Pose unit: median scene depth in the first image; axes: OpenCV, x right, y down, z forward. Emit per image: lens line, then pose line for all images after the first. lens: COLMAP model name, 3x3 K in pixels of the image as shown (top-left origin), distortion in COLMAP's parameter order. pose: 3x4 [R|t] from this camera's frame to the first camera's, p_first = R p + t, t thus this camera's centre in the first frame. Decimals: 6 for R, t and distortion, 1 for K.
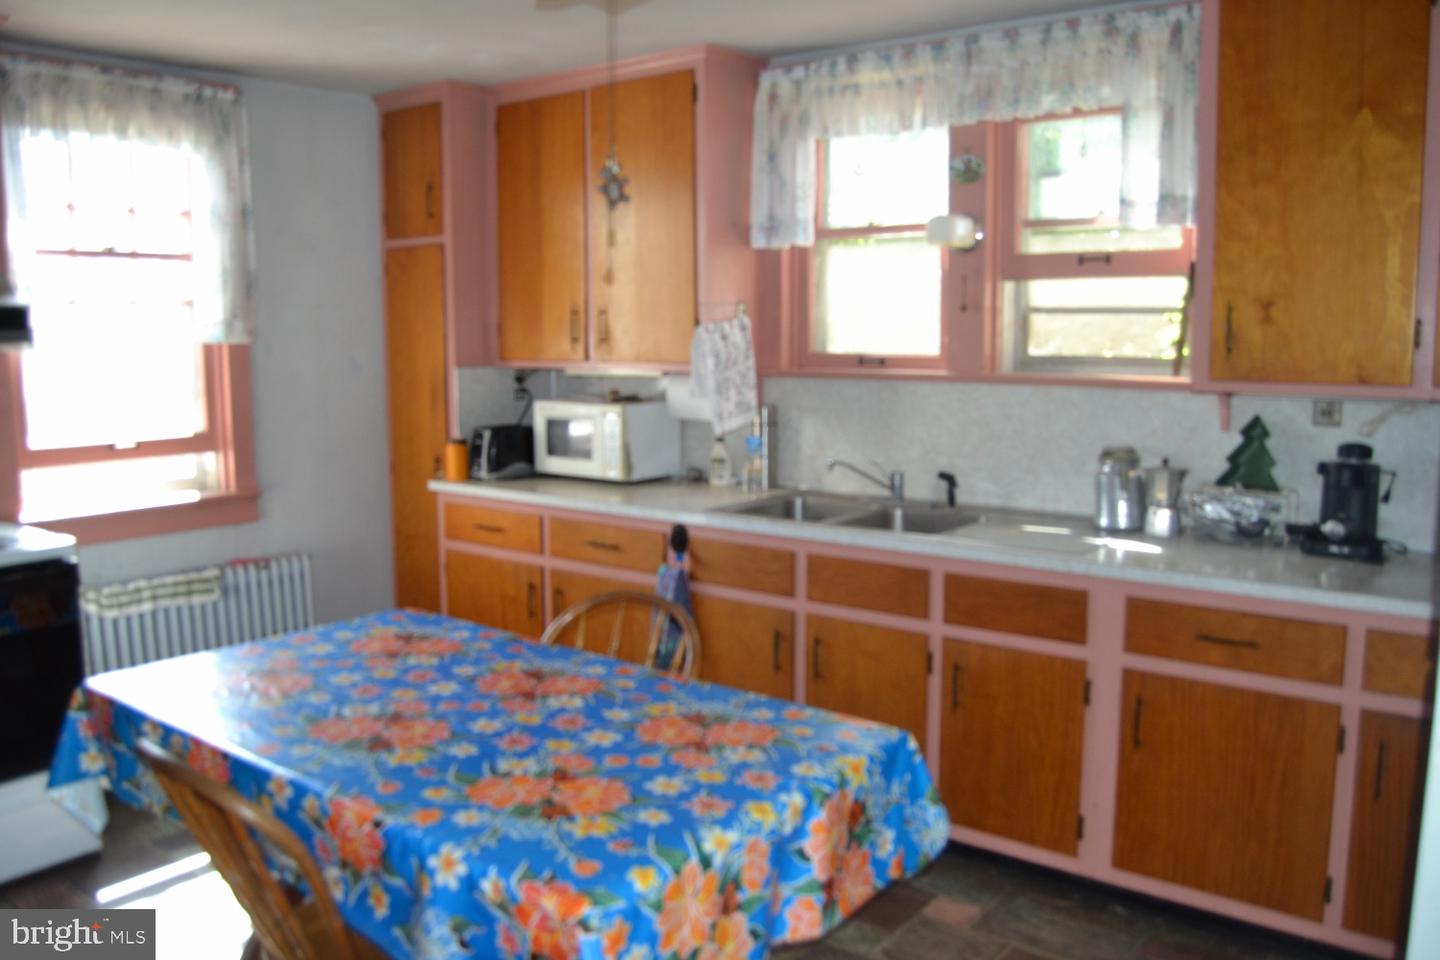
lens RADIAL K [[1182.9, 0, 721.8], [0, 1182.9, 476.8], [0, 0, 1]] dist [-0.073694, 0.011978]
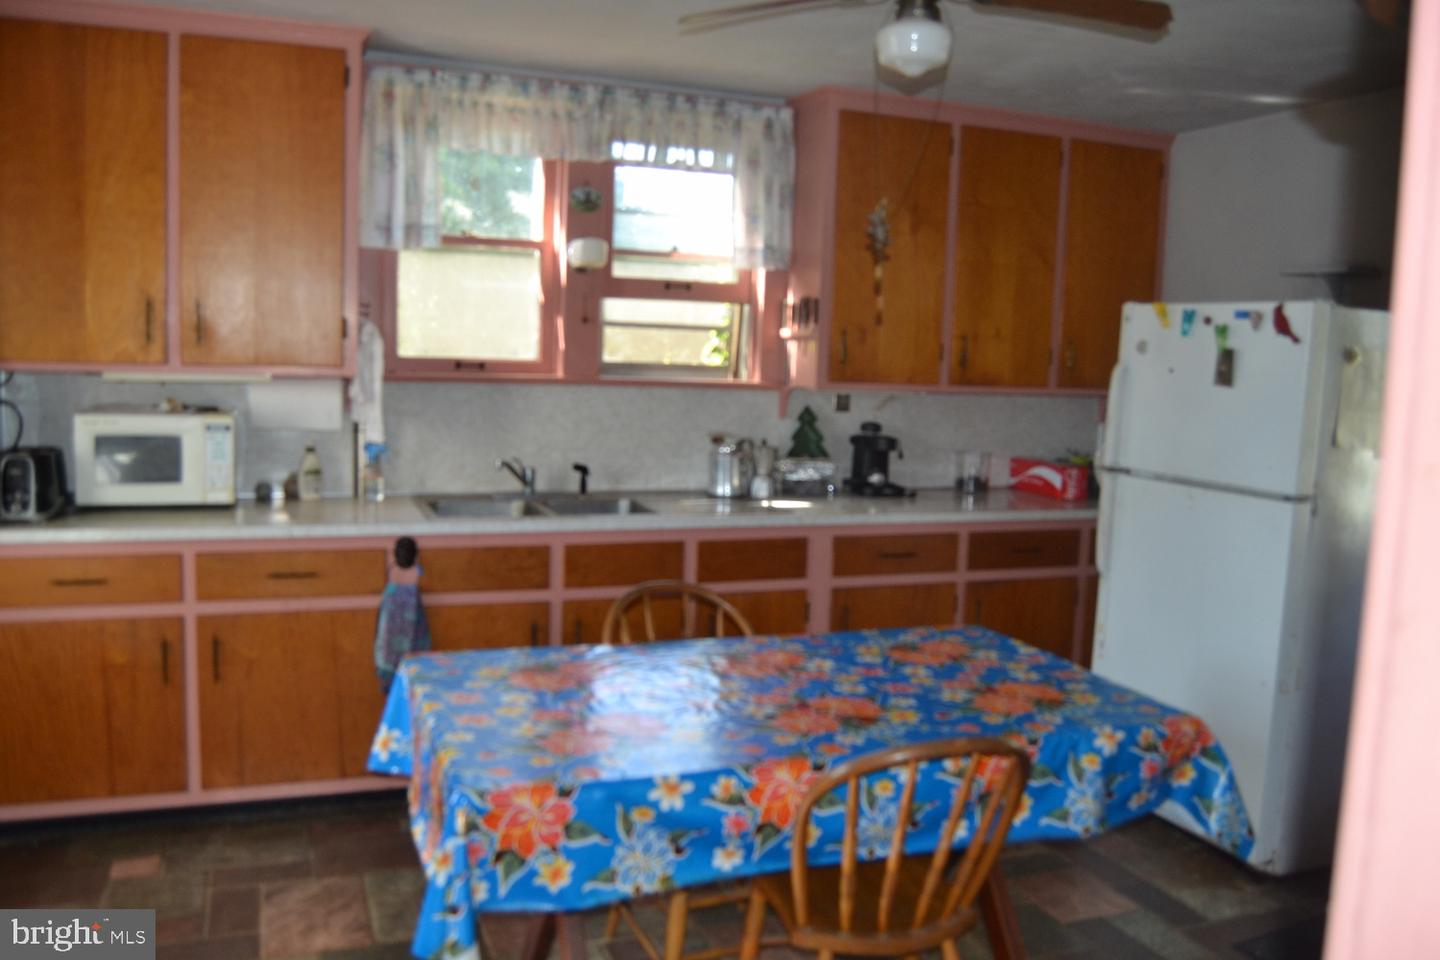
lens RADIAL K [[1182.9, 0, 721.9], [0, 1182.9, 486.5], [0, 0, 1]] dist [-0.073694, 0.011978]
pose [[0.511831, -0.080482, 0.855308, -0.727199], [0.071700, 0.996130, 0.050827, -0.030771], [-0.856089, 0.035311, 0.515621, 0.298844]]
